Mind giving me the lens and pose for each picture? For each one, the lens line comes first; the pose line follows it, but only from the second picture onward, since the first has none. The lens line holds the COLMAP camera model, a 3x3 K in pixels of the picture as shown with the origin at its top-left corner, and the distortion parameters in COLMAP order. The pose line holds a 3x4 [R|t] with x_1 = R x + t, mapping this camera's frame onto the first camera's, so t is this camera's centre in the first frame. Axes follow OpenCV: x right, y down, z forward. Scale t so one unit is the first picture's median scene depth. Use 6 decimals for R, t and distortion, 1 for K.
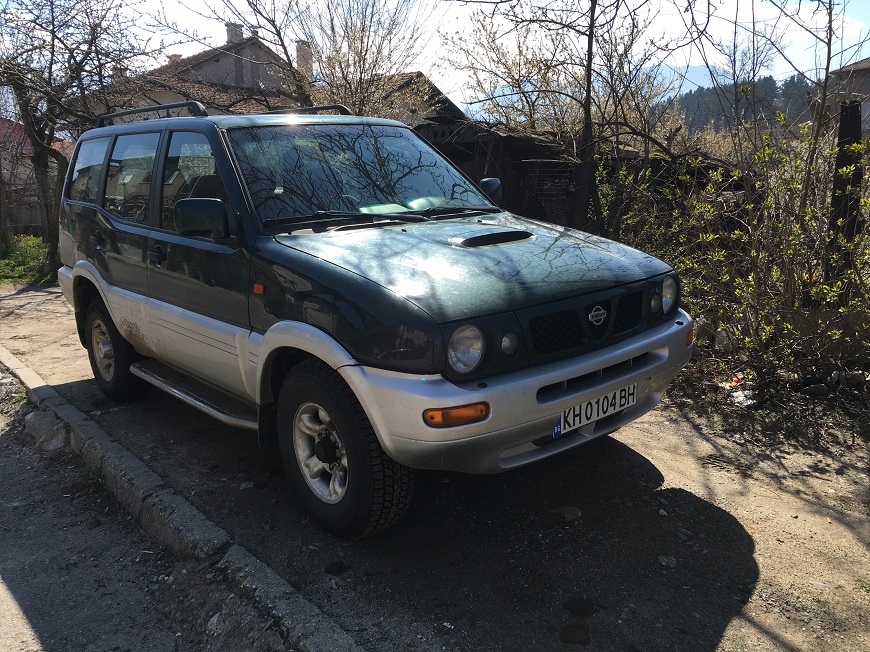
lens RADIAL K [[748.9, 0, 428.3], [0, 748.9, 326.7], [0, 0, 1]] dist [0.074122, -0.113469]
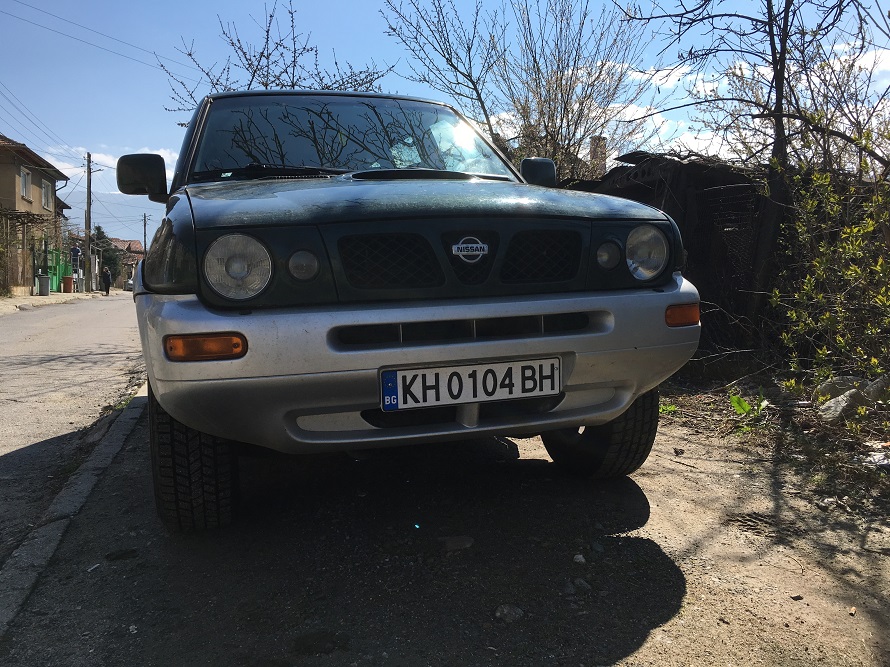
lens RADIAL K [[766.1, 0, 438.2], [0, 766.1, 334.2], [0, 0, 1]] dist [0.074122, -0.113469]
pose [[0.918481, 0.033624, -0.394034, 0.476134], [-0.086751, 0.989241, -0.117800, 0.149382], [0.385833, 0.142380, 0.911515, 0.330331]]
